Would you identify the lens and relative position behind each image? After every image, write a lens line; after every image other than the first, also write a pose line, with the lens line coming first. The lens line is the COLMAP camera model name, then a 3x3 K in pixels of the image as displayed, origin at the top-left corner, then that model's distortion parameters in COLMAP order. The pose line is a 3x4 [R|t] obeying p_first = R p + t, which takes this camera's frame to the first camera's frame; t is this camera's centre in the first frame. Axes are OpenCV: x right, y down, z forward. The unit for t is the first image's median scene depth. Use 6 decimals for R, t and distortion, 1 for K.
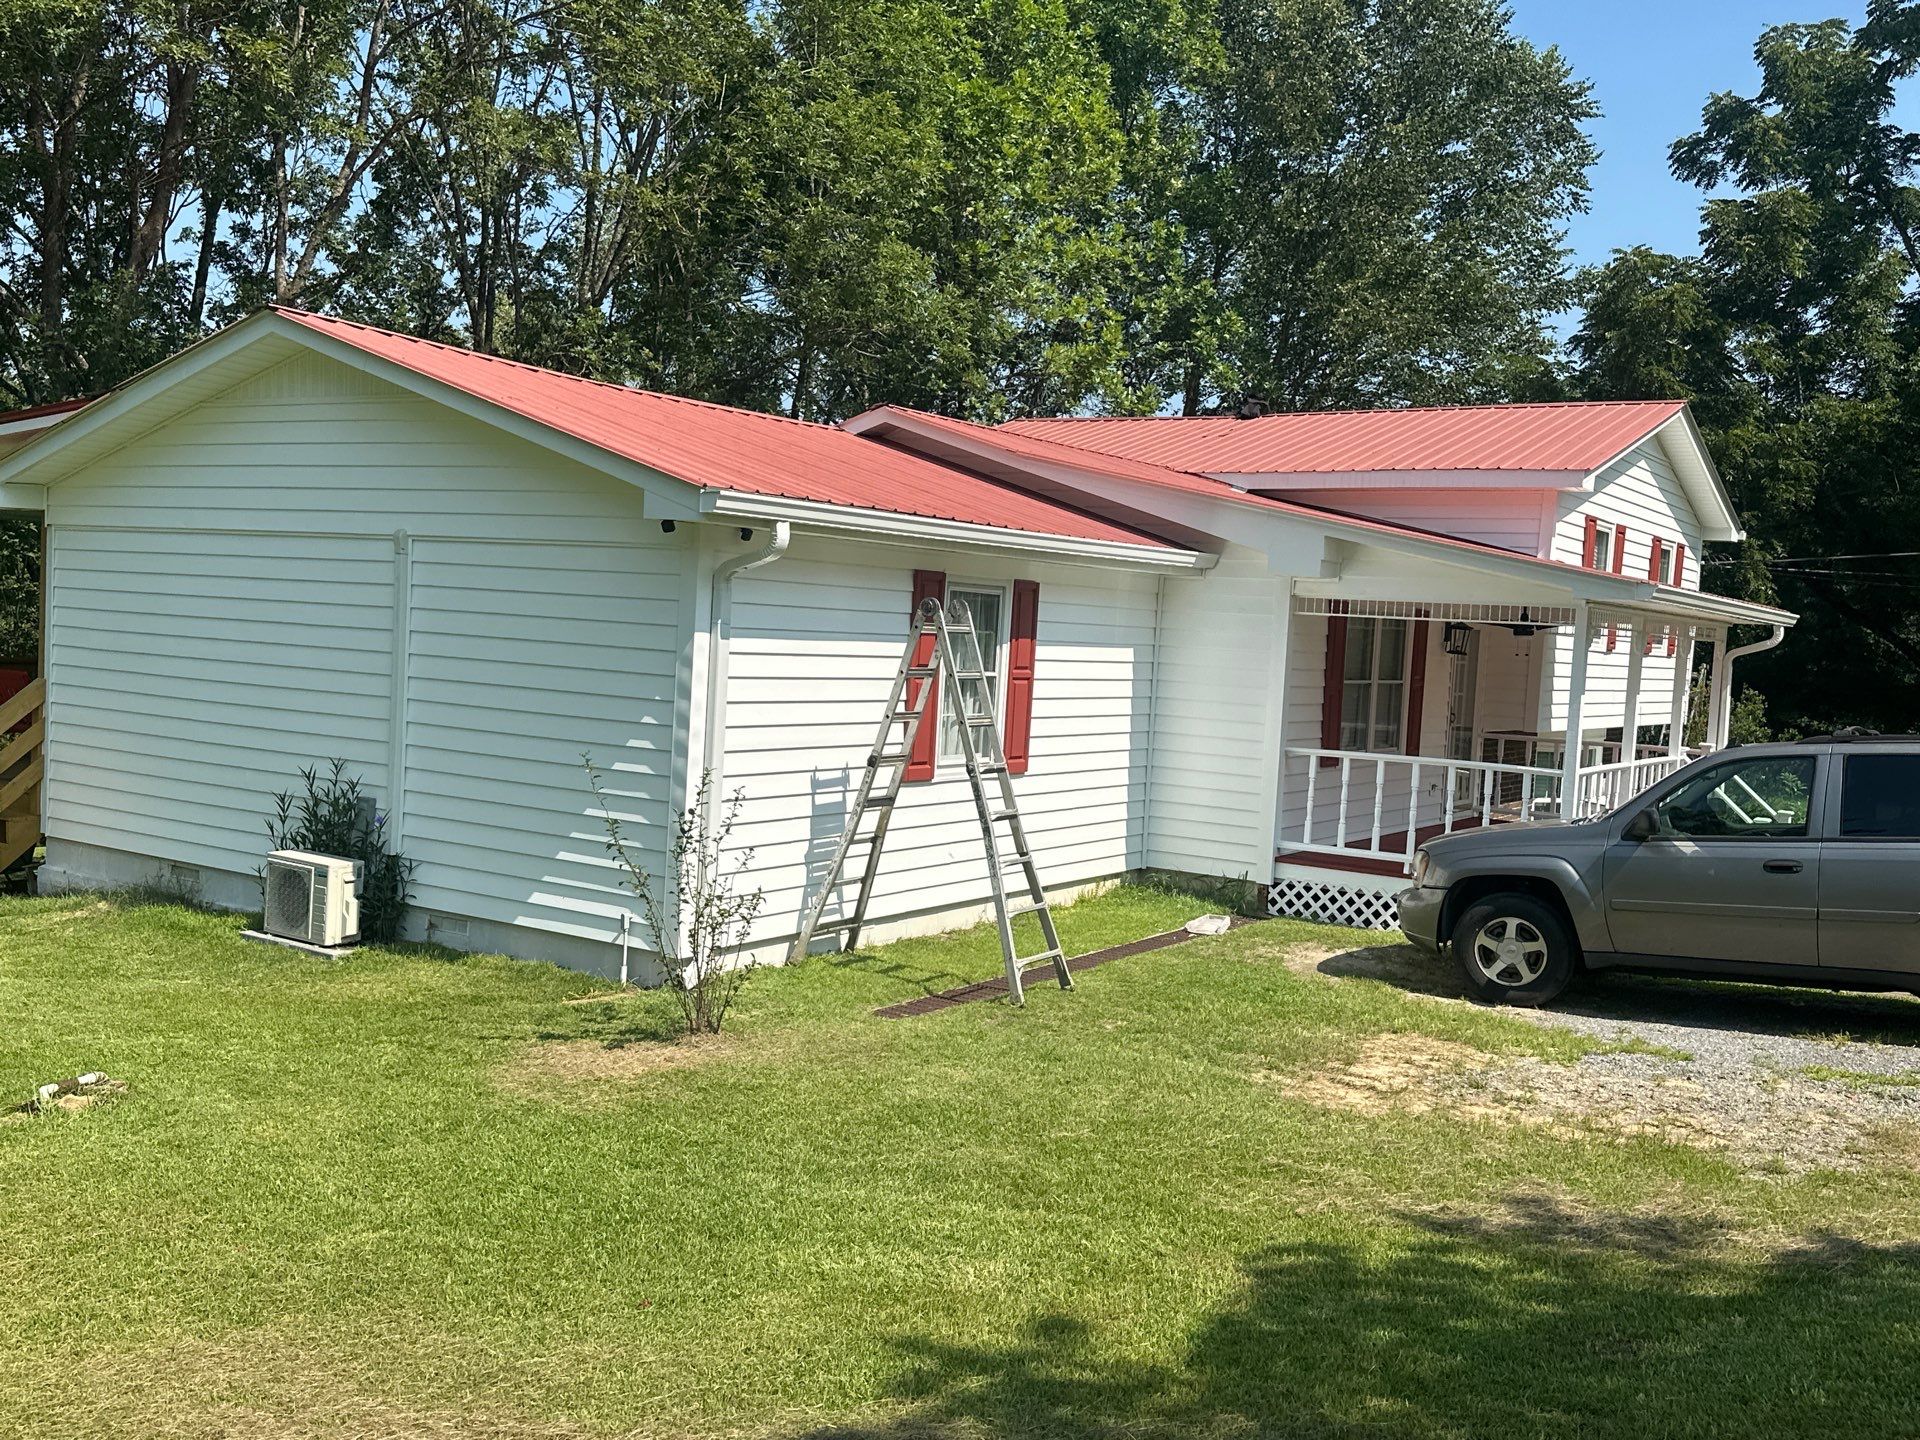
lens RADIAL K [[1754.4, 0, 968.6], [0, 1754.4, 647.2], [0, 0, 1]] dist [0.110616, -0.007684]
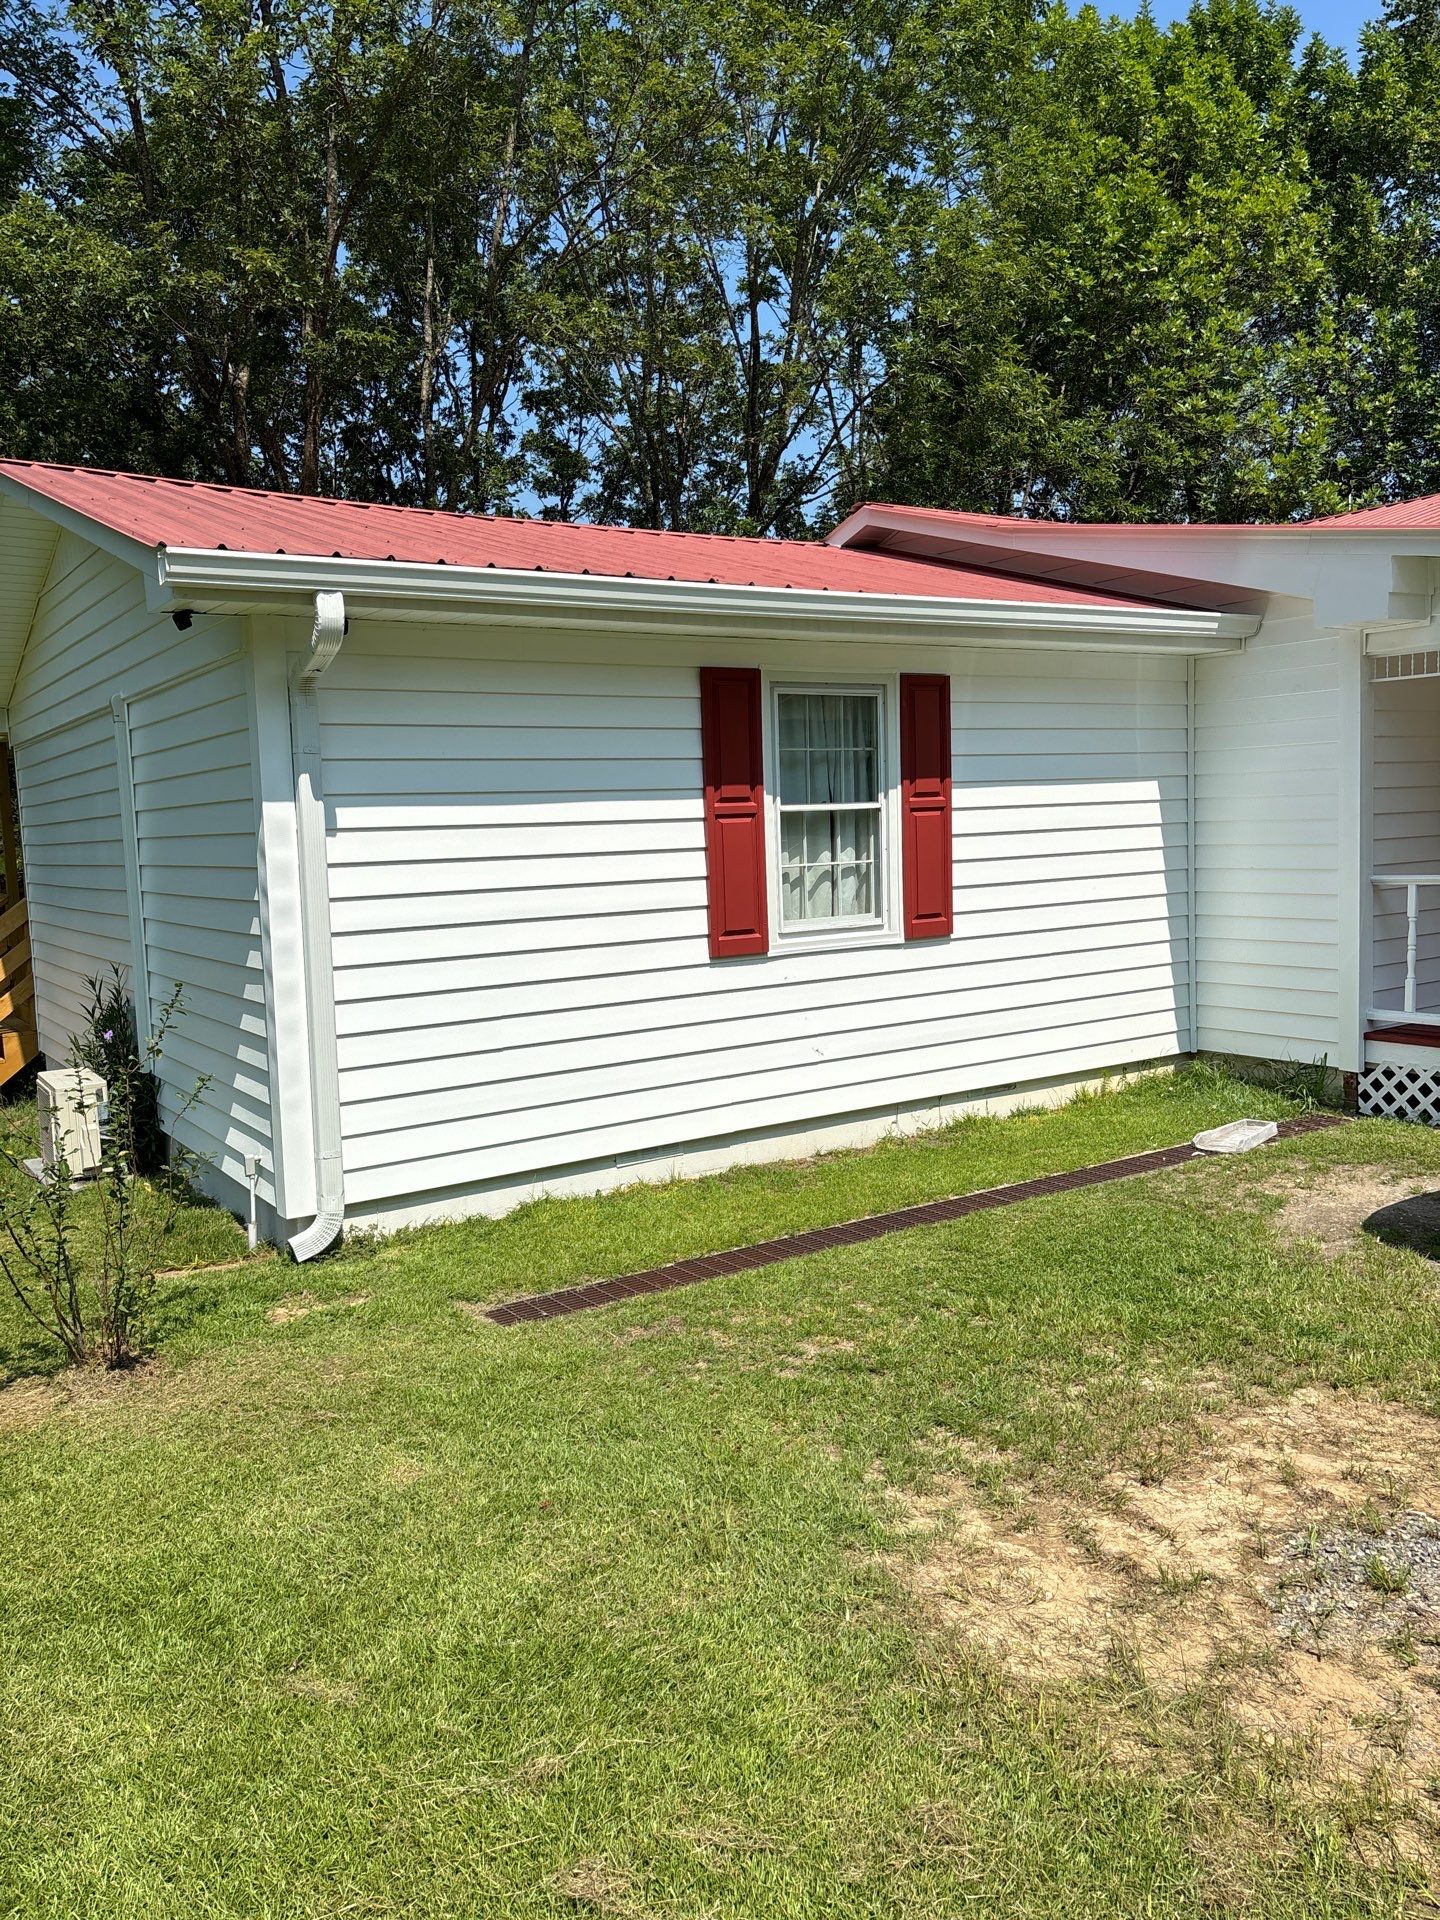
lens RADIAL K [[1470.7, 0, 723.5], [0, 1470.7, 927.5], [0, 0, 1]] dist [0.042948, -0.042863]
pose [[0.919698, -0.059586, -0.388078, 0.172285], [0.081486, 0.995863, 0.040205, 0.032711], [0.384077, -0.068599, 0.920749, 0.363495]]
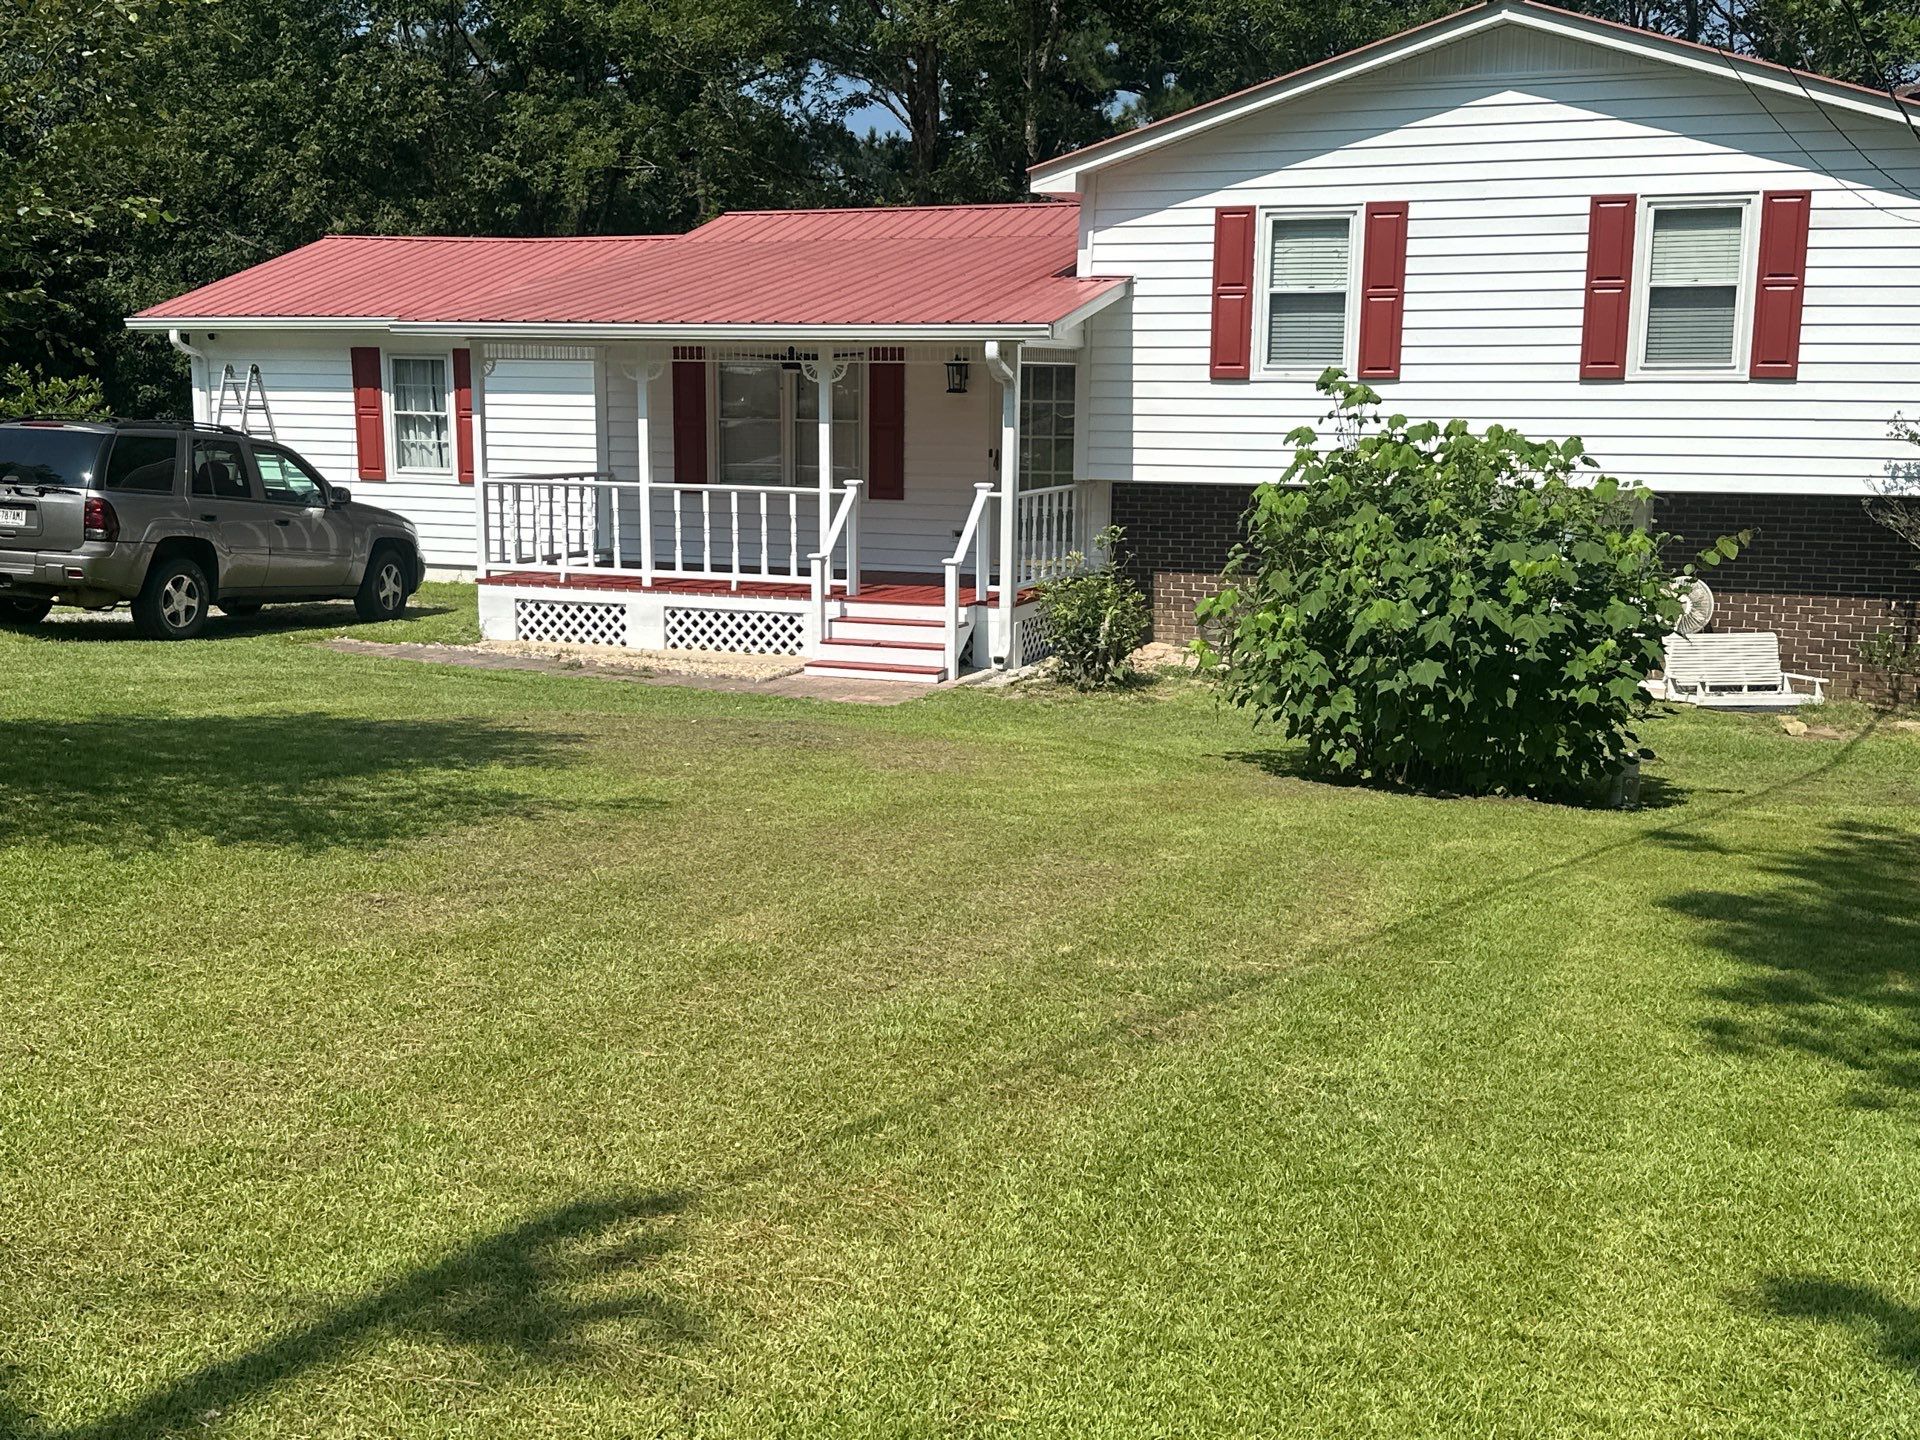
lens RADIAL K [[1754.4, 0, 968.6], [0, 1754.4, 647.2], [0, 0, 1]] dist [0.110616, -0.007684]
pose [[0.321117, 0.101924, -0.941539, 1.431523], [-0.002332, 0.994274, 0.106838, 0.045268], [0.947037, -0.032112, 0.319516, 0.837468]]
